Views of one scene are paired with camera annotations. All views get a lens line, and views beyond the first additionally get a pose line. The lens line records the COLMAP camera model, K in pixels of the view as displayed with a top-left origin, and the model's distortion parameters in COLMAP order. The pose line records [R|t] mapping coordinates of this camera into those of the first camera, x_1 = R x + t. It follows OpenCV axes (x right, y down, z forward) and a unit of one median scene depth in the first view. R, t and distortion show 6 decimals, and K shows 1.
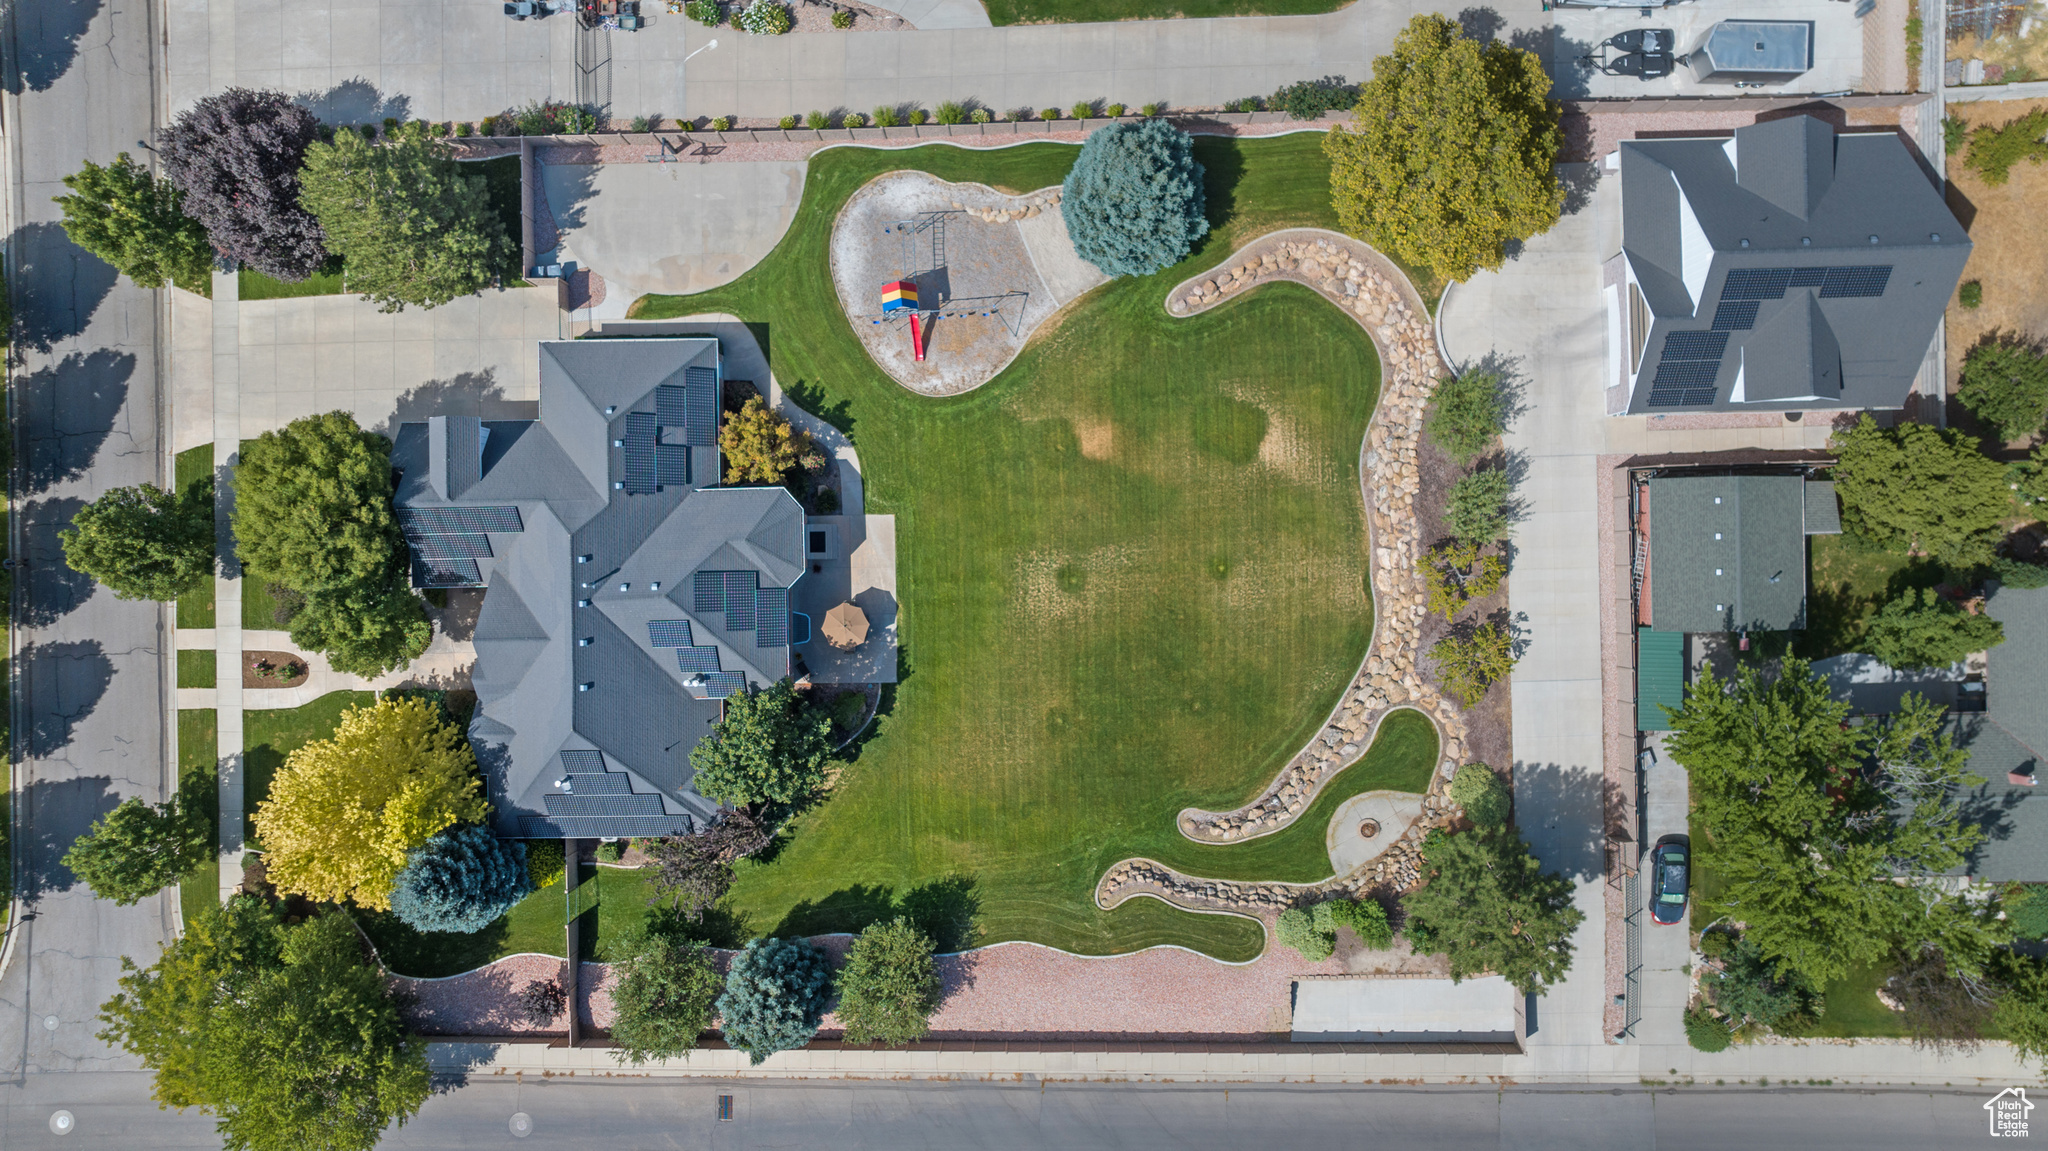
lens RADIAL K [[1453.3, 0, 1024.0], [0, 1453.3, 575.5], [0, 0, 1]] dist [-0.035184, -0.002322]
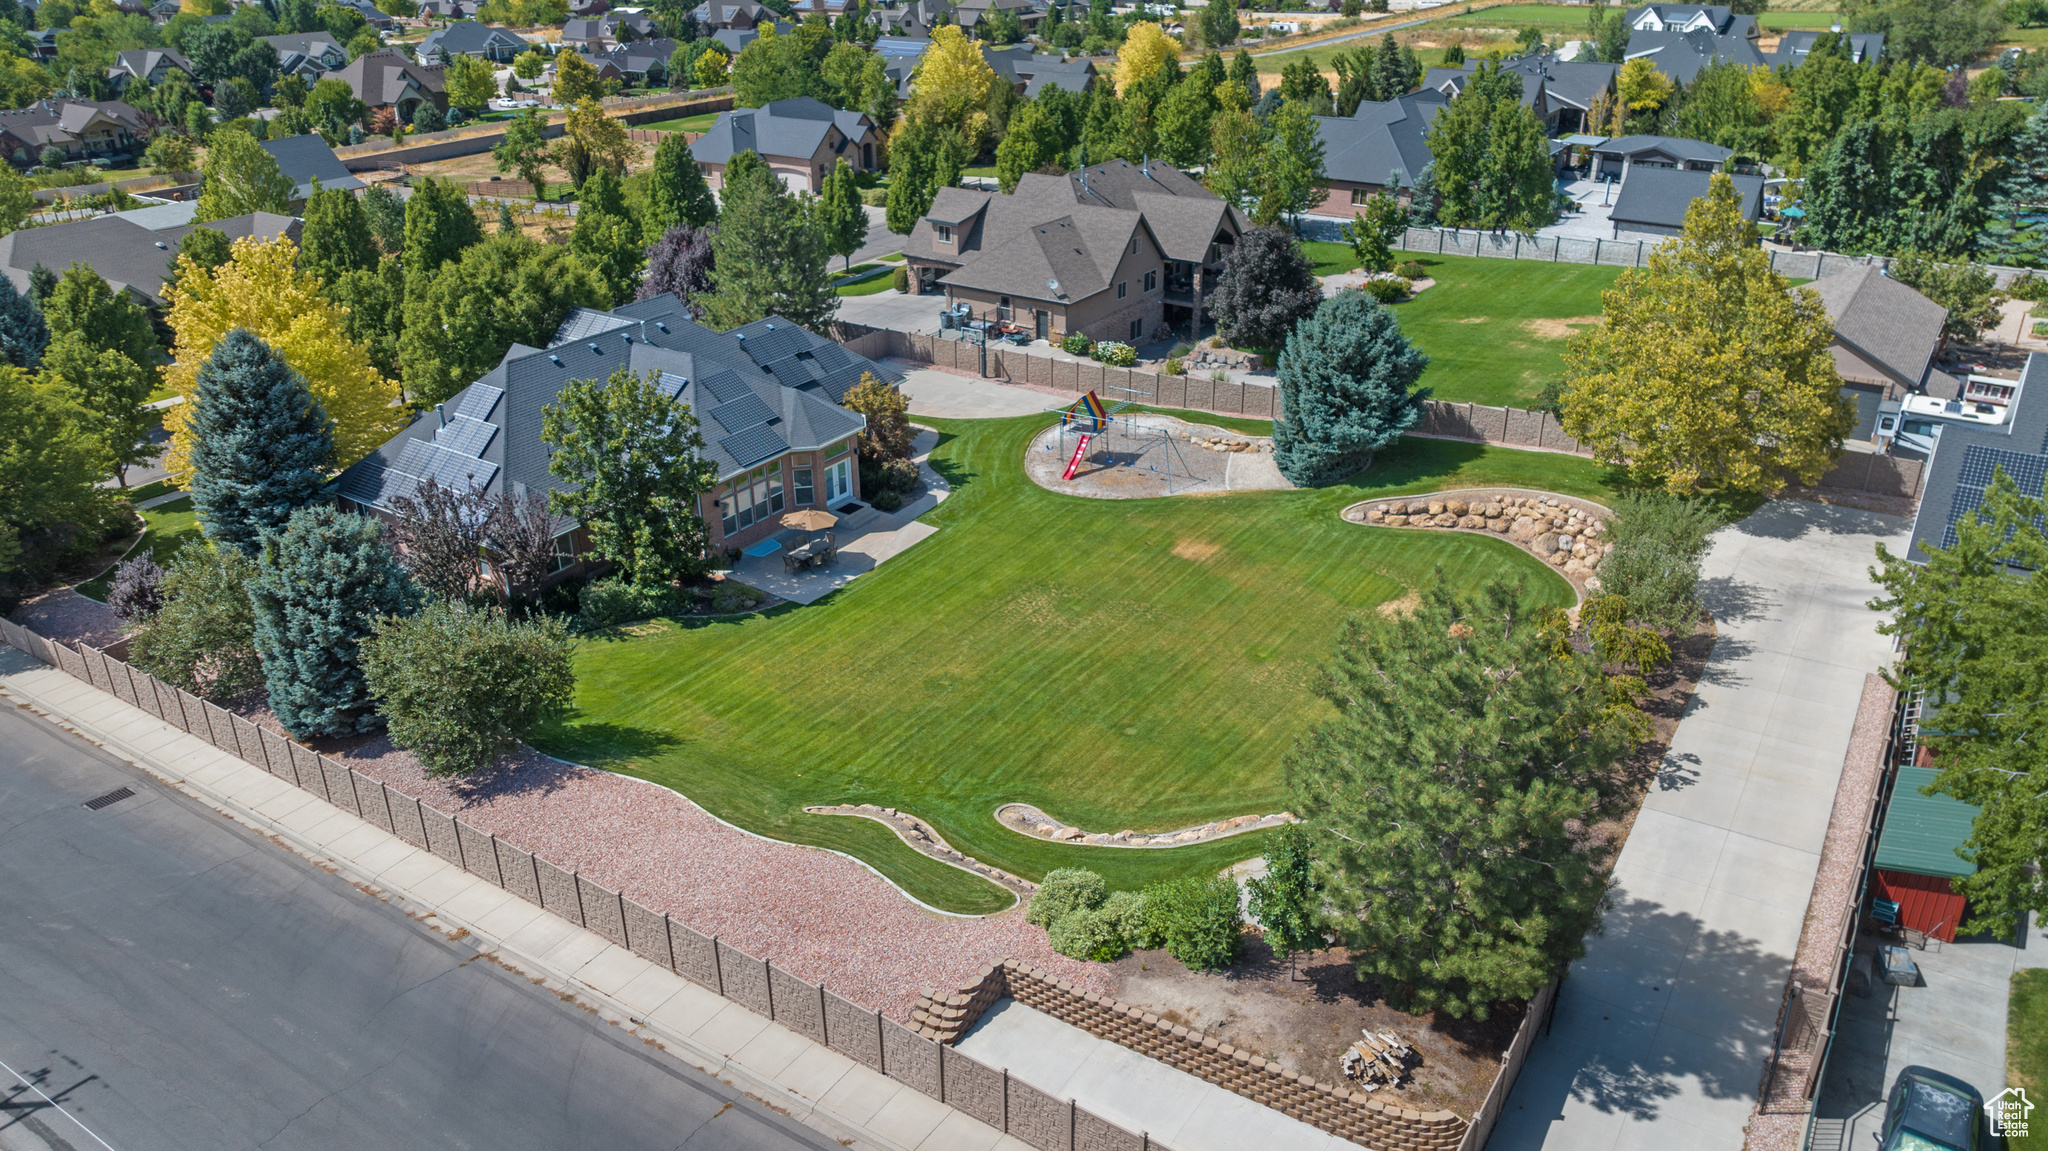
lens RADIAL K [[1453.3, 0, 1024.0], [0, 1453.3, 575.5], [0, 0, 1]] dist [-0.035184, -0.002322]
pose [[0.821387, 0.256642, -0.509370, 0.390146], [-0.570249, 0.351033, -0.742693, 0.570506], [-0.011800, 0.900506, 0.434684, 0.666745]]
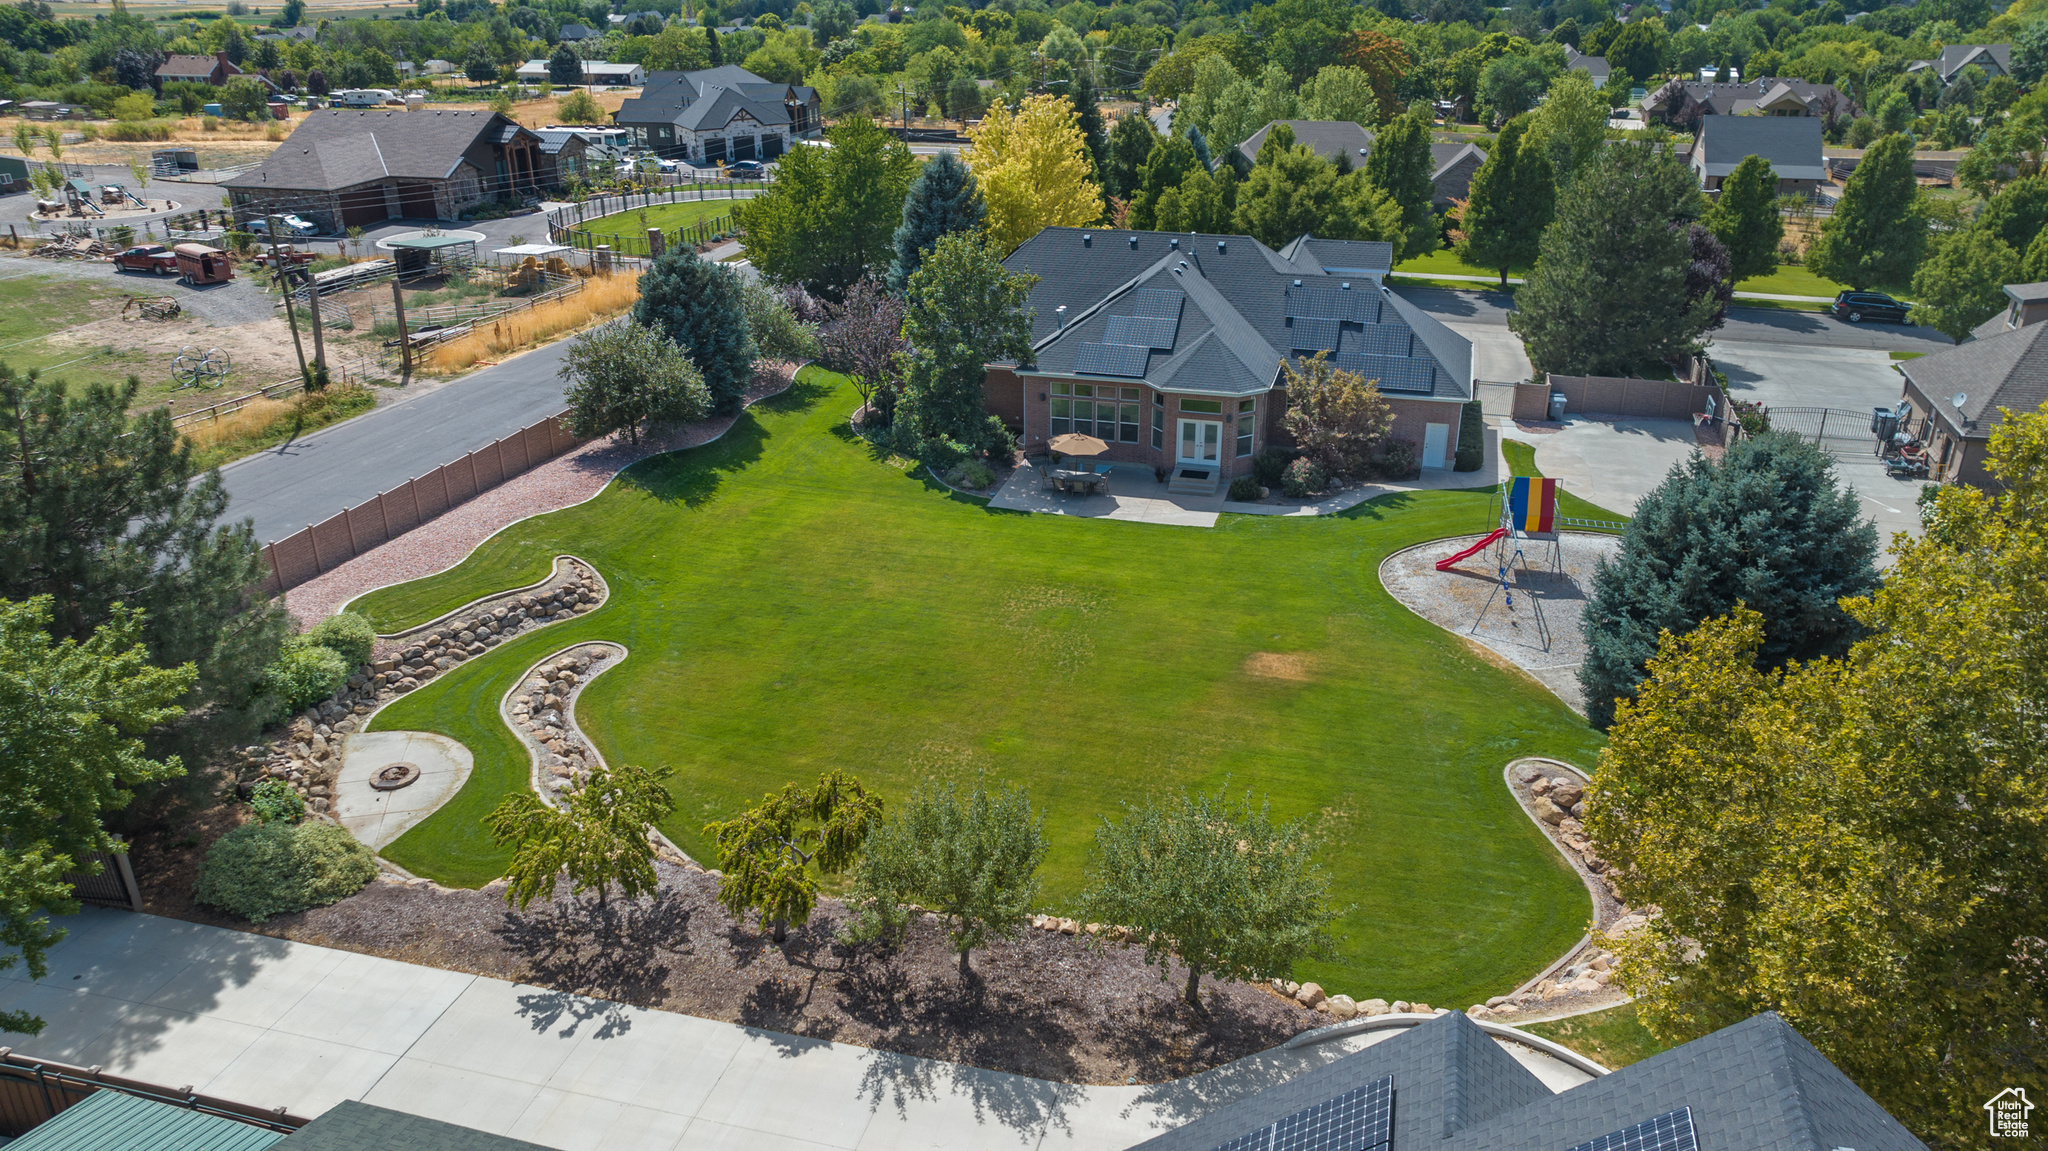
lens RADIAL K [[1432.1, 0, 1024.0], [0, 1432.1, 575.5], [0, 0, 1]] dist [-0.006620, -0.001268]
pose [[-0.289681, 0.414486, -0.862720, 0.556905], [-0.957110, -0.120670, 0.263400, -0.143084], [0.005071, 0.902020, 0.431664, 0.728326]]
